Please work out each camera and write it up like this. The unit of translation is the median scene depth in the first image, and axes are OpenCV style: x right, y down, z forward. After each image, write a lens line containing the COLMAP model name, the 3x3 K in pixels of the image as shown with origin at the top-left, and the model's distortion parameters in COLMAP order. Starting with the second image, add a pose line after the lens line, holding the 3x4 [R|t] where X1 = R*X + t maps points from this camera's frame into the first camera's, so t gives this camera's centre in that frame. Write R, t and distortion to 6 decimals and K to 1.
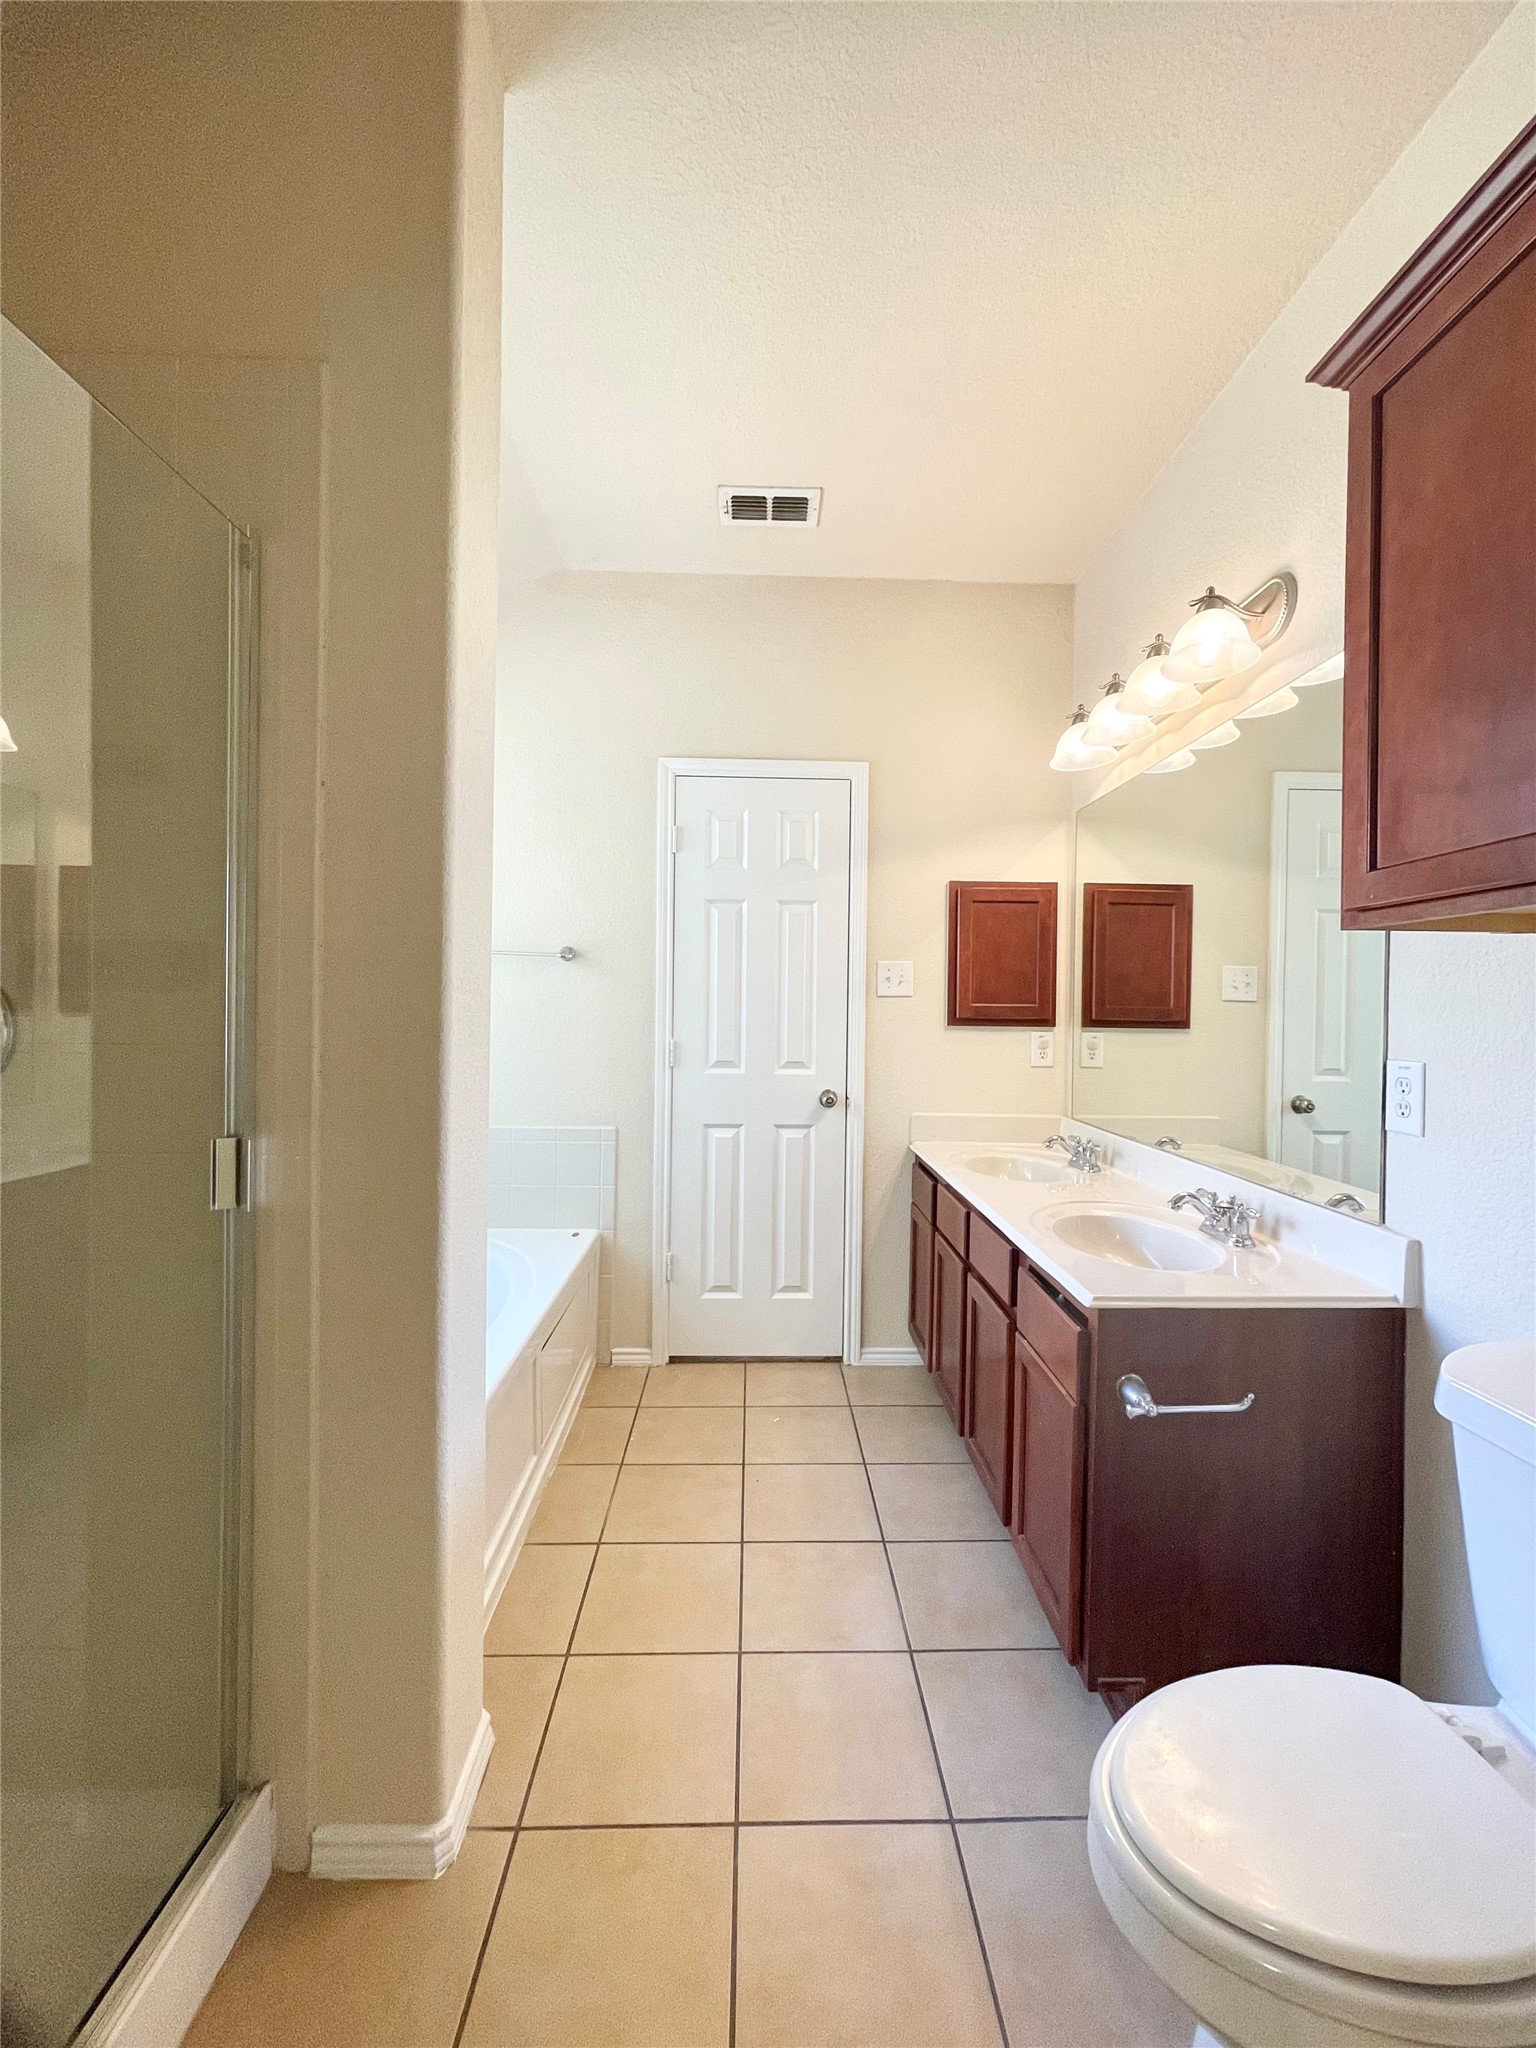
lens RADIAL K [[824.8, 0, 778.9], [0, 824.8, 1010.8], [0, 0, 1]] dist [-0.001919, -0.000579]
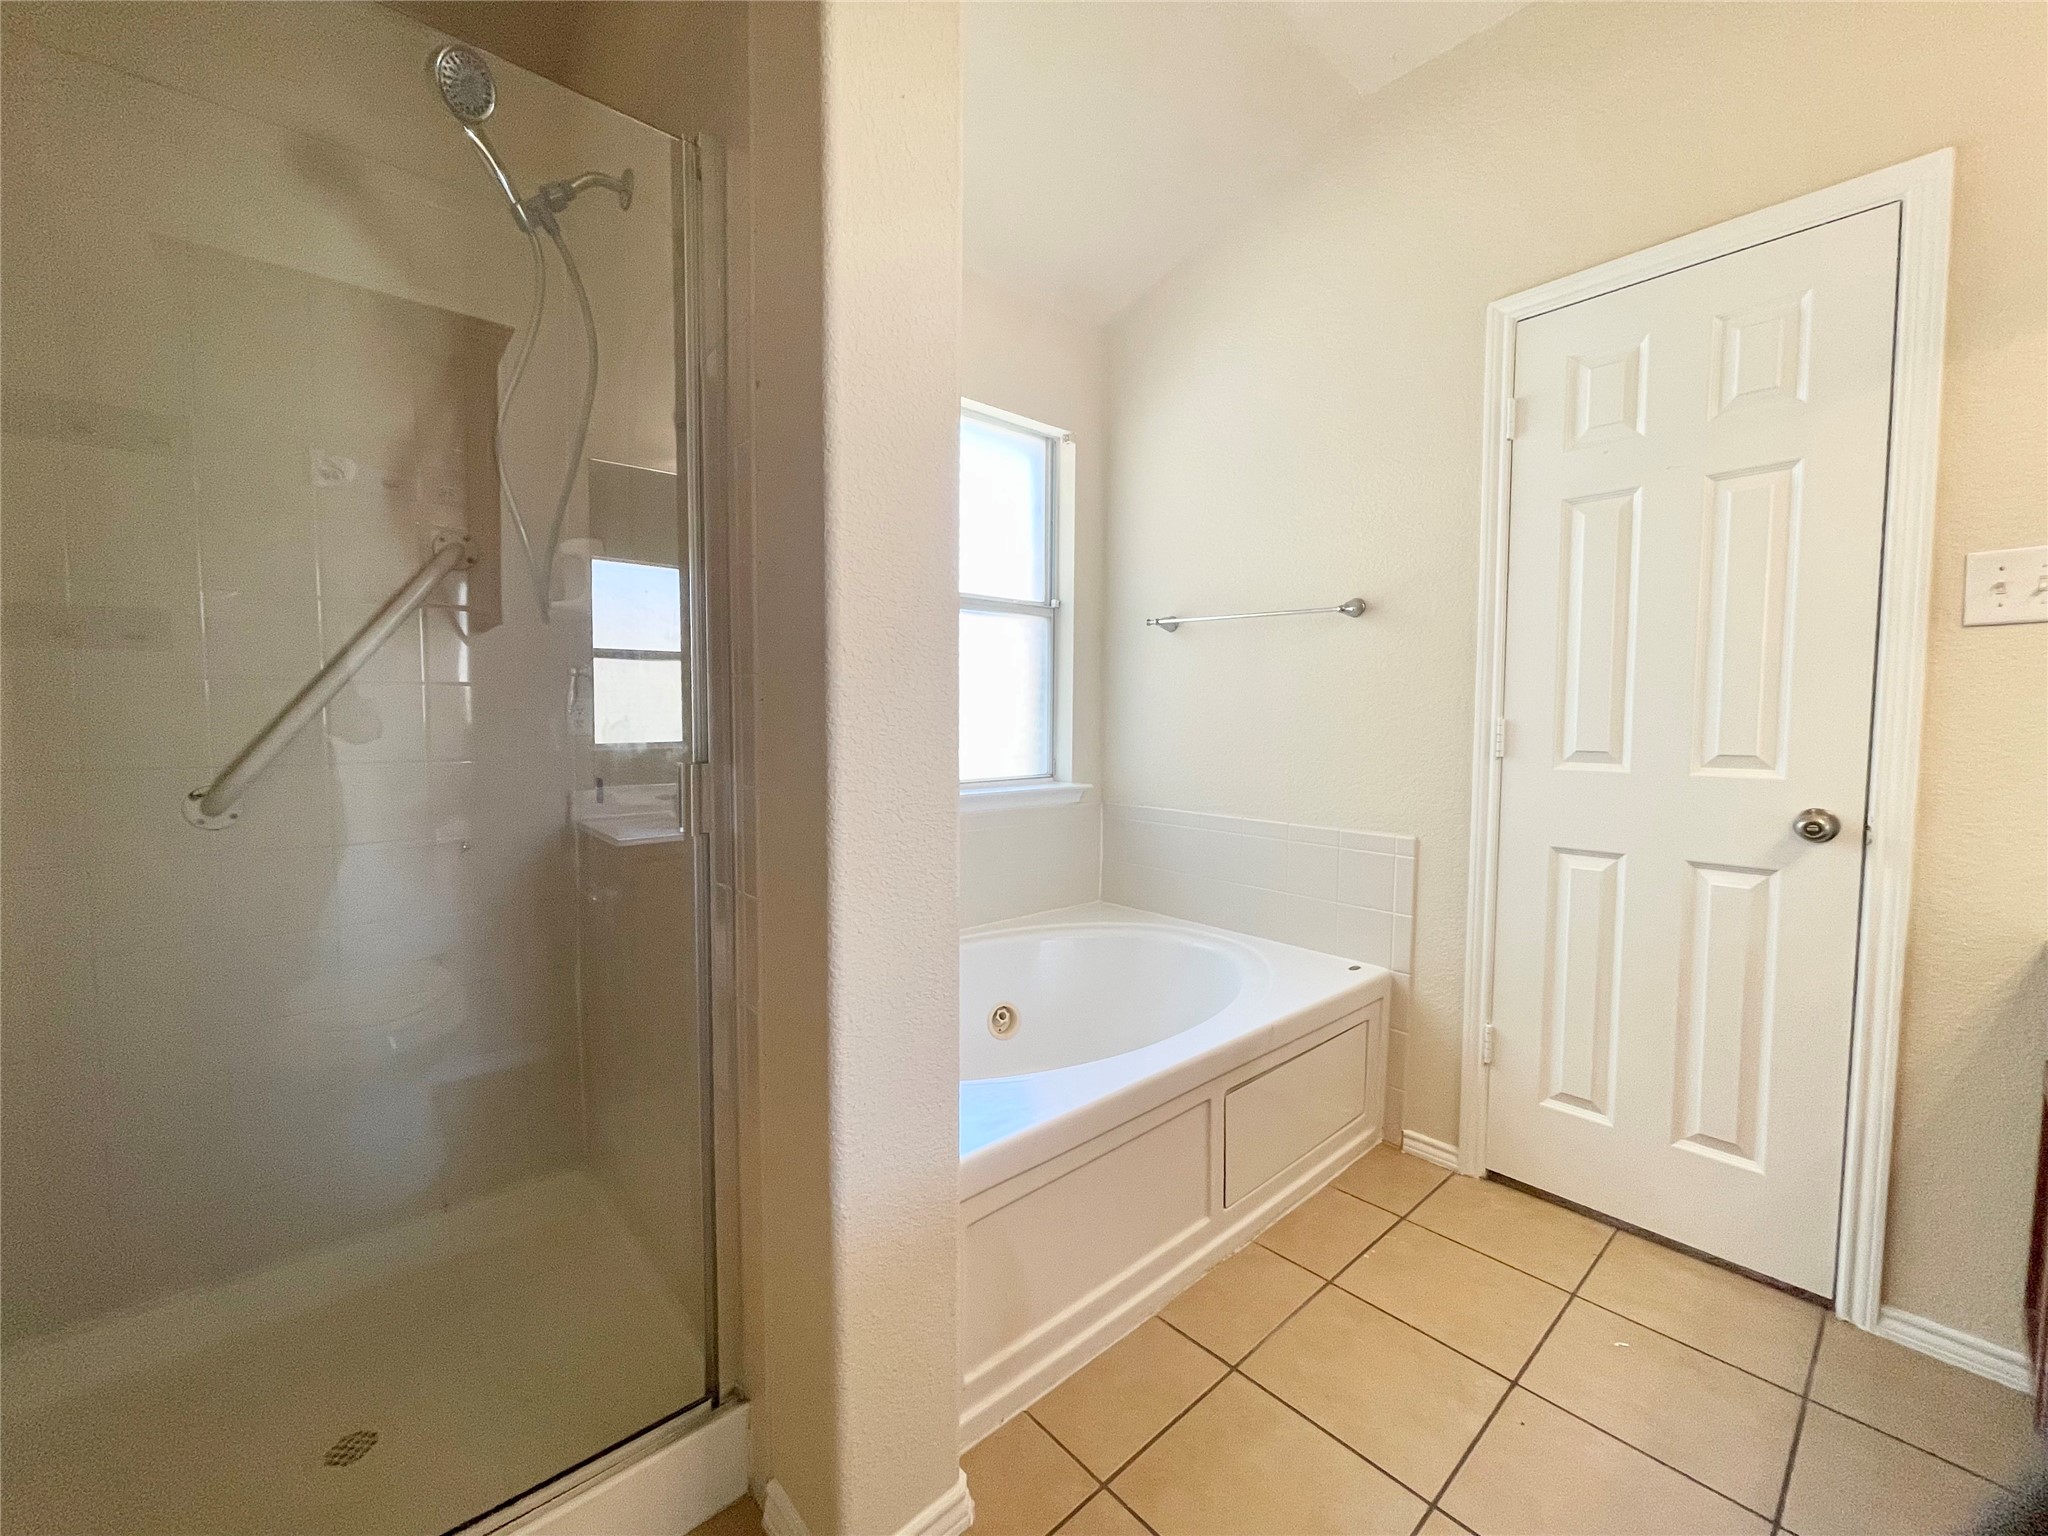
lens RADIAL K [[824.8, 0, 1018.7], [0, 824.8, 761.4], [0, 0, 1]] dist [-0.001919, -0.000579]
pose [[0.632652, 0.030031, -0.773854, 0.146334], [0.006682, 0.998999, 0.044231, 0.037436], [0.774407, -0.033153, 0.631818, 0.257122]]
